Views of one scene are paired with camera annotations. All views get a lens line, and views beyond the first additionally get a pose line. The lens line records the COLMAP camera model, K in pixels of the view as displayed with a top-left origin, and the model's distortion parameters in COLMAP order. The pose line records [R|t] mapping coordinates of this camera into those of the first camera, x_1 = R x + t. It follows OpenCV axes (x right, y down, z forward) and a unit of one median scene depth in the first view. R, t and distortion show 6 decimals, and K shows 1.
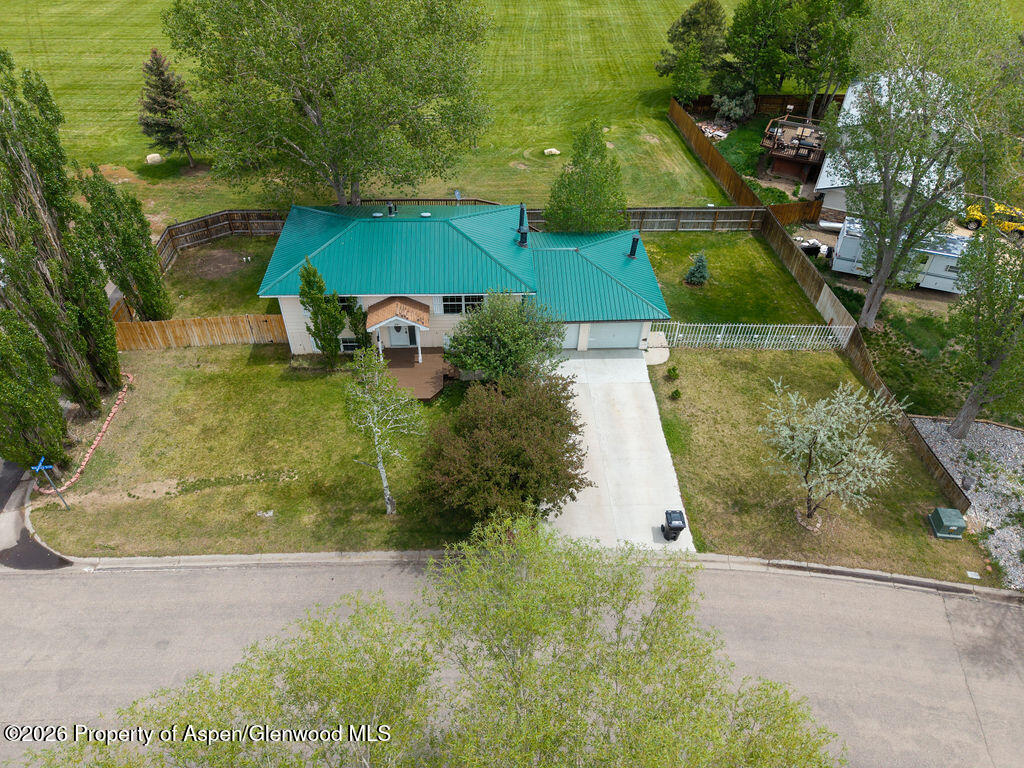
lens RADIAL K [[684.1, 0, 509.2], [0, 684.1, 383.1], [0, 0, 1]] dist [0.032282, -0.033669]
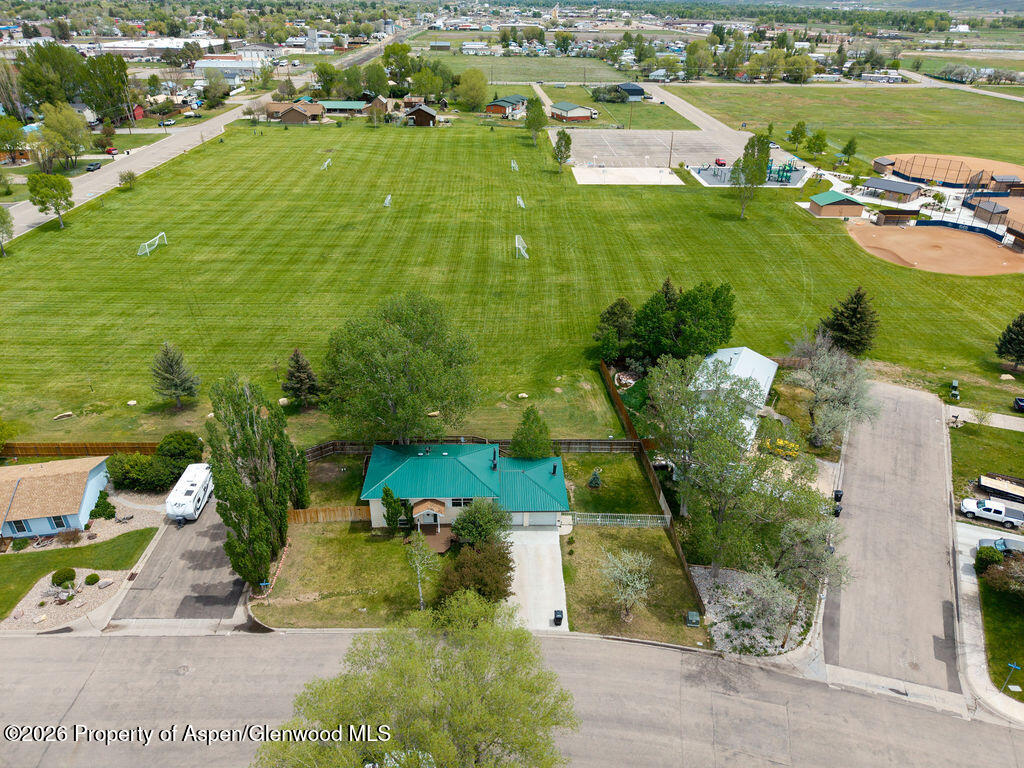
lens RADIAL K [[684.1, 0, 509.2], [0, 684.1, 383.1], [0, 0, 1]] dist [0.032282, -0.033669]
pose [[0.999692, 0.006660, -0.023926, 0.121323], [-0.011559, 0.977444, -0.210876, -0.041530], [0.021982, 0.211088, 0.977220, -1.062345]]
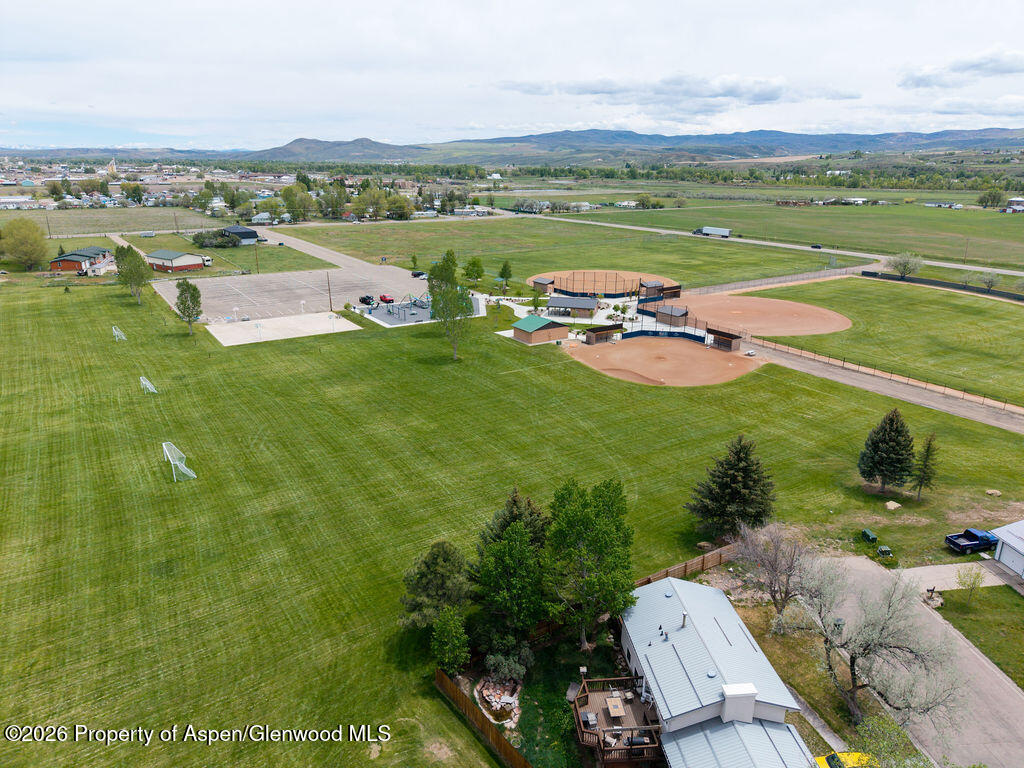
lens RADIAL K [[684.1, 0, 509.2], [0, 684.1, 383.1], [0, 0, 1]] dist [0.032282, -0.033669]
pose [[0.856652, -0.170364, 0.486954, -0.067079], [0.347988, 0.887650, -0.301632, -0.870097], [-0.380857, 0.427847, 0.819692, 0.285156]]
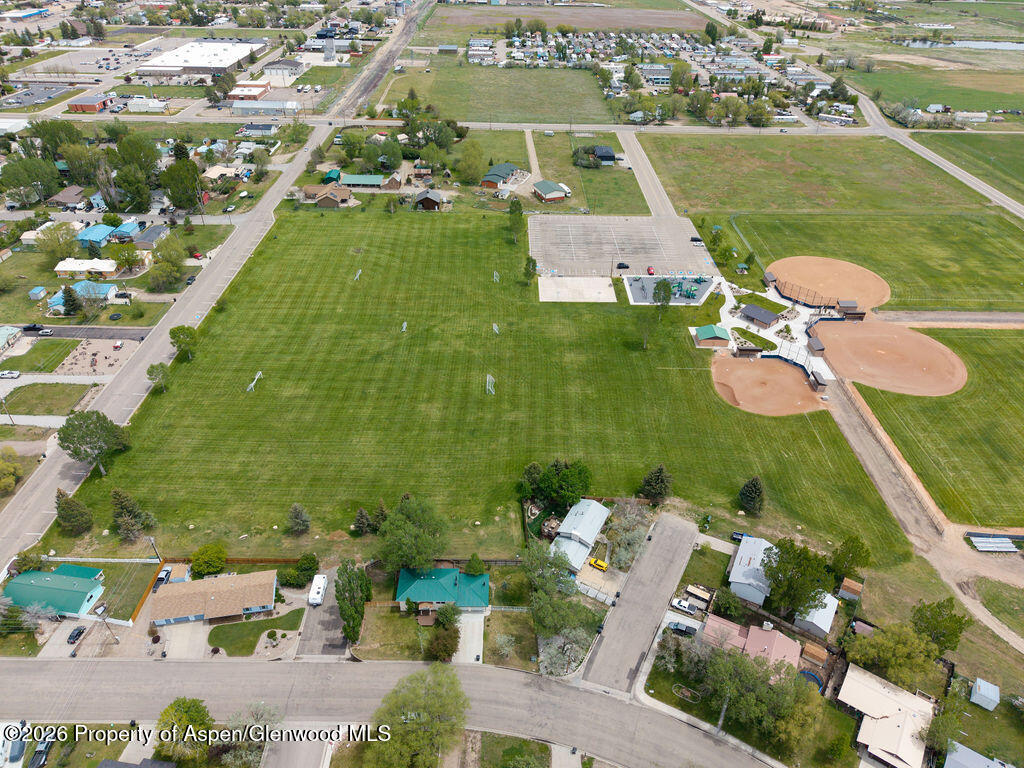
lens RADIAL K [[700.0, 0, 511.0], [0, 700.0, 357.6], [0, 0, 1]] dist [0.095643, -0.190626]
pose [[0.999116, 0.023094, -0.035122, 0.551122], [-0.028129, 0.988229, -0.150373, -1.081538], [0.031236, 0.151228, 0.988005, -4.034808]]
